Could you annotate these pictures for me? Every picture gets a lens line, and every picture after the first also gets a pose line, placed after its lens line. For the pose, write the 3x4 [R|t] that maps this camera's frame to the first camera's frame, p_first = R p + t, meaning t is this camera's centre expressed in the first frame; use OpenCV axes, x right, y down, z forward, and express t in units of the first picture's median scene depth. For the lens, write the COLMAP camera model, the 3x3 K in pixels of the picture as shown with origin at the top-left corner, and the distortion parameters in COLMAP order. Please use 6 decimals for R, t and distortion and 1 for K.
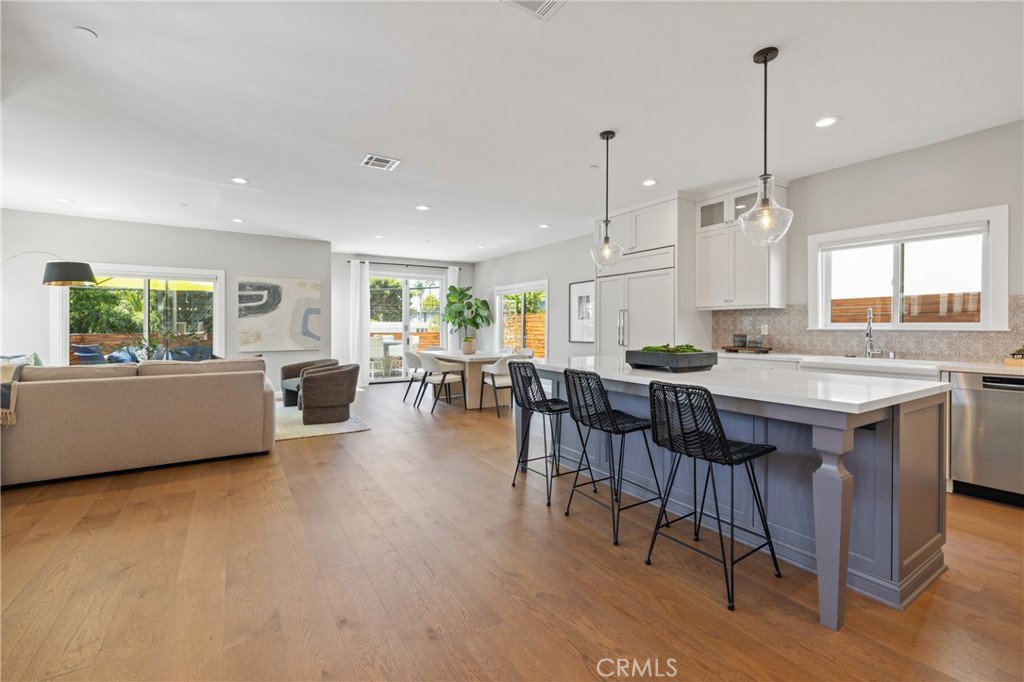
lens RADIAL K [[439.4, 0, 509.4], [0, 439.4, 329.8], [0, 0, 1]] dist [0.002063, 0.000473]
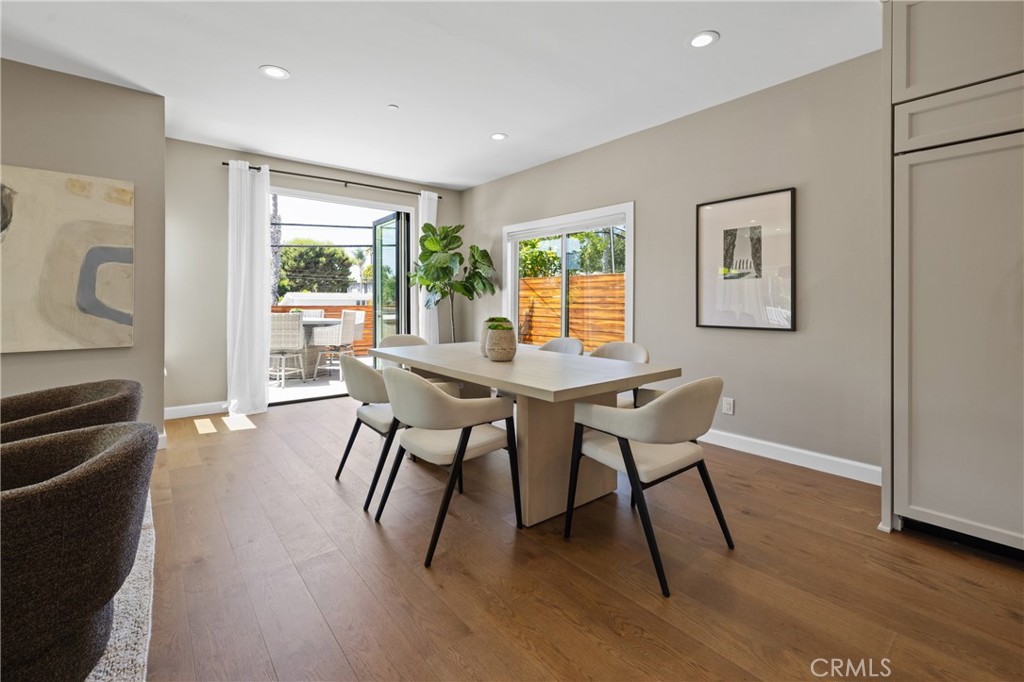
lens RADIAL K [[450.3, 0, 507.5], [0, 450.3, 301.8], [0, 0, 1]] dist [0.000230, 0.000119]
pose [[0.993244, 0.002693, 0.116012, -0.096917], [-0.002512, 0.999995, -0.001705, 0.001631], [-0.116016, 0.001402, 0.993246, 0.415138]]
